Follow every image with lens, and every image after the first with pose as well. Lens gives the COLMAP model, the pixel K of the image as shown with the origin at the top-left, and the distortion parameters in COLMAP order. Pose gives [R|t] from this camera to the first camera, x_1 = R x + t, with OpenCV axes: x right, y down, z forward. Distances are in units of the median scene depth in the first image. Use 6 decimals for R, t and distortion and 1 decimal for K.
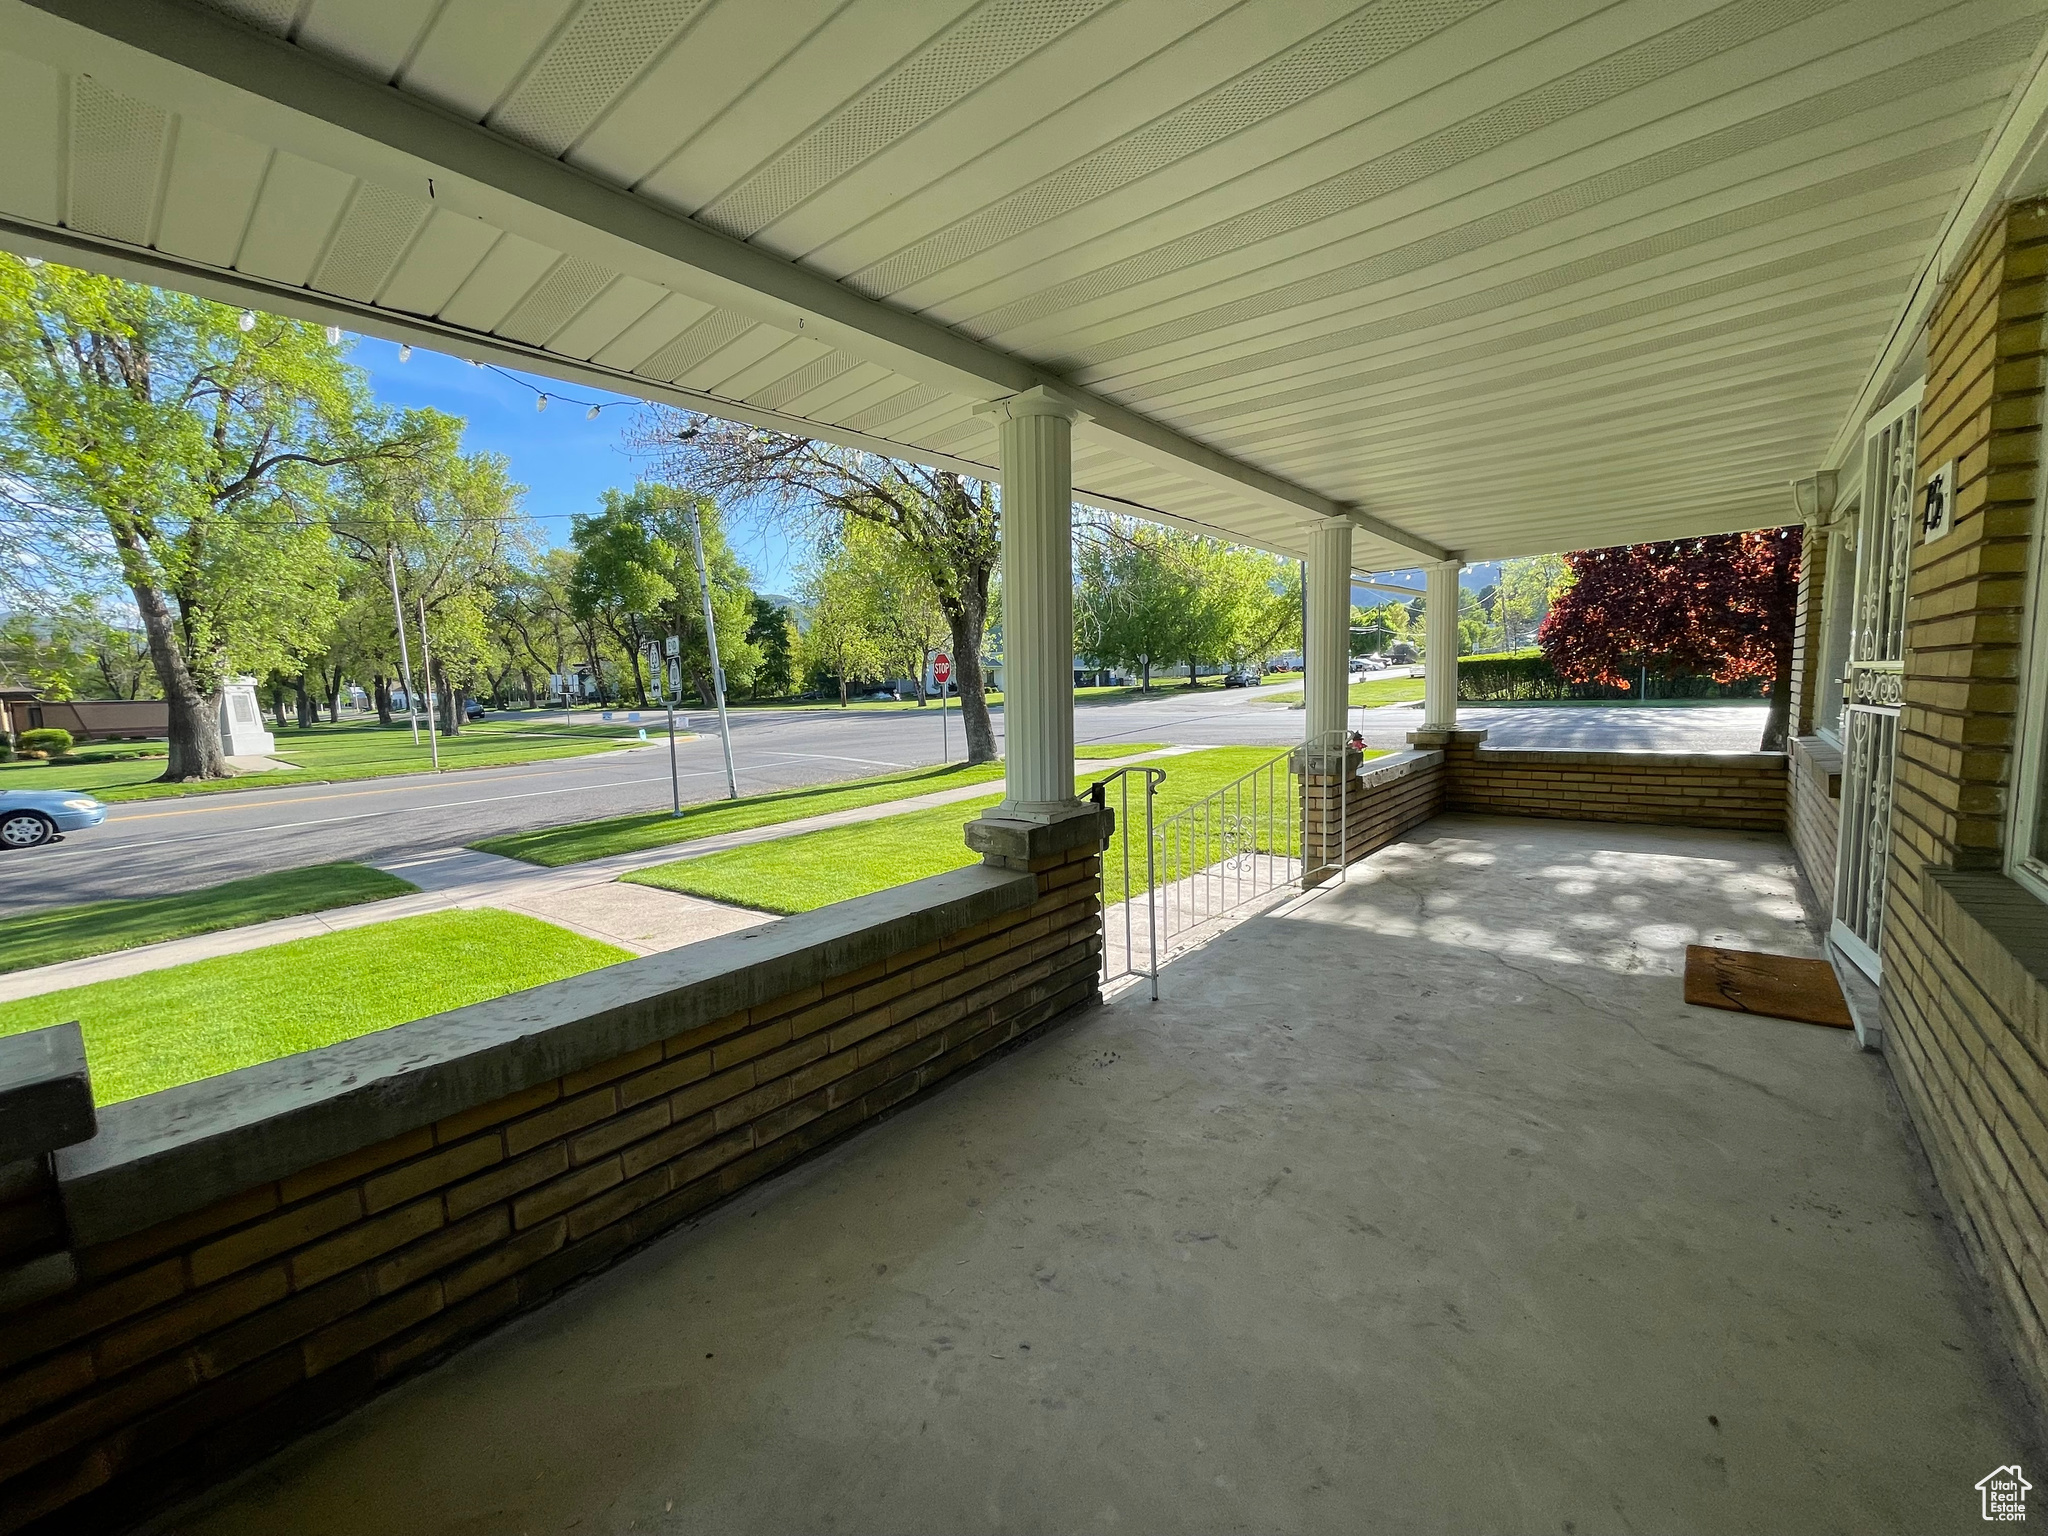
lens RADIAL K [[818.2, 0, 1024.0], [0, 818.2, 768.0], [0, 0, 1]] dist [0.001221, -0.000454]
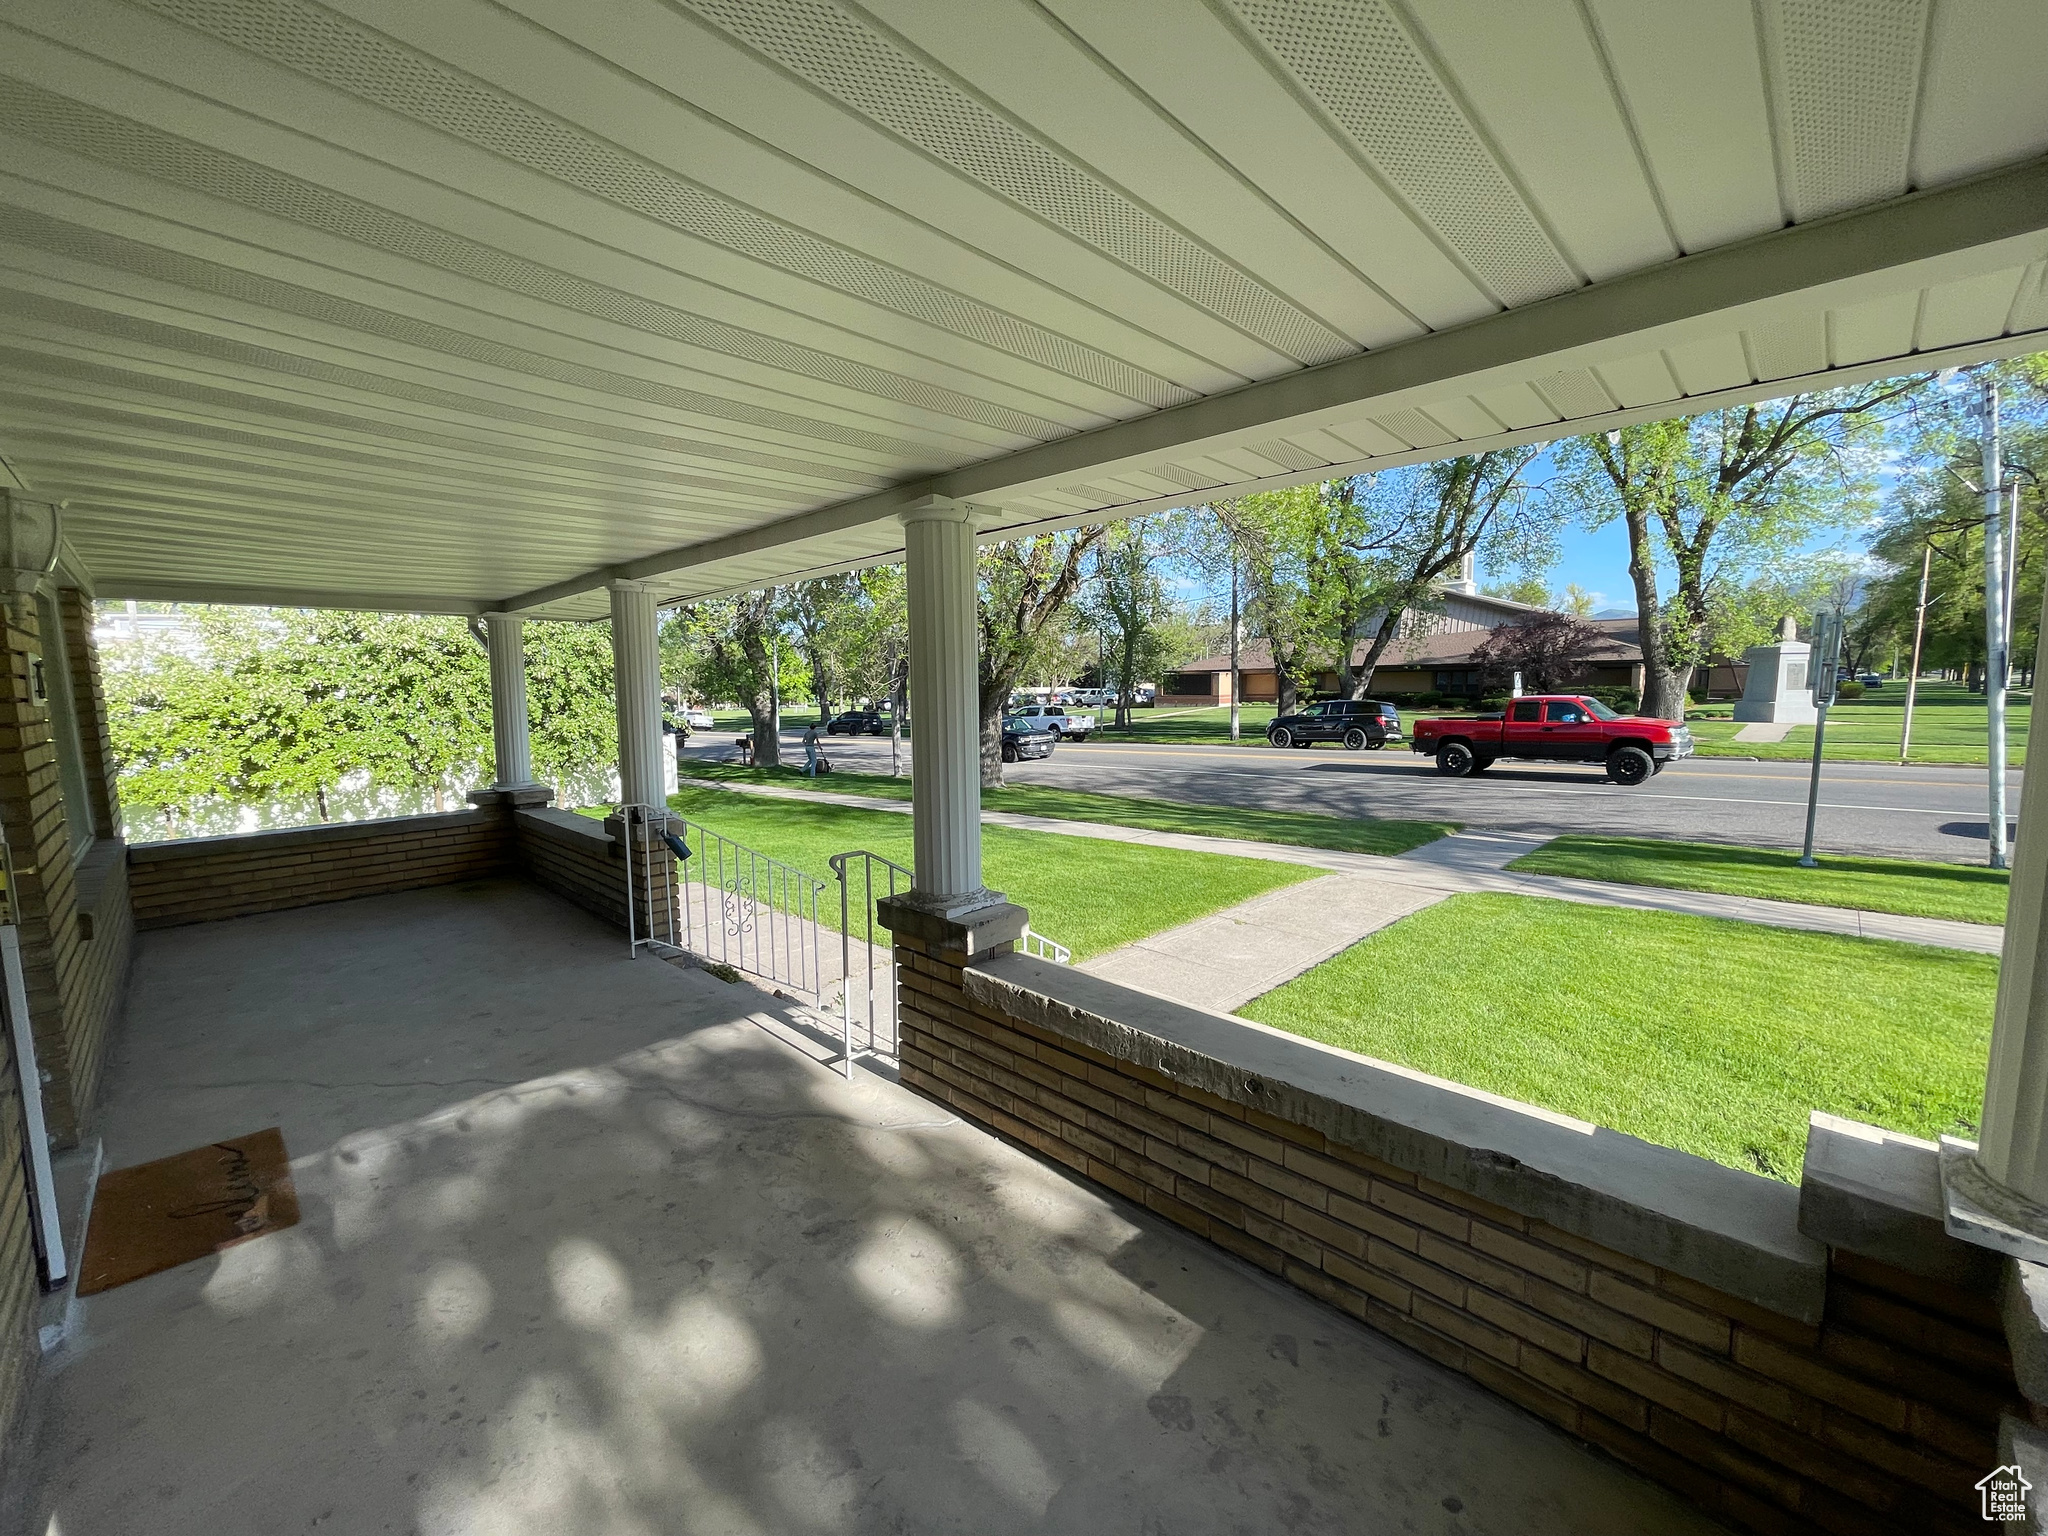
lens RADIAL K [[818.2, 0, 1024.0], [0, 818.2, 768.0], [0, 0, 1]] dist [0.001221, -0.000454]
pose [[-0.075893, 0.133695, -0.988112, 0.875210], [-0.081890, 0.986787, 0.139806, -0.184154], [0.993748, 0.091527, -0.063942, 1.012099]]
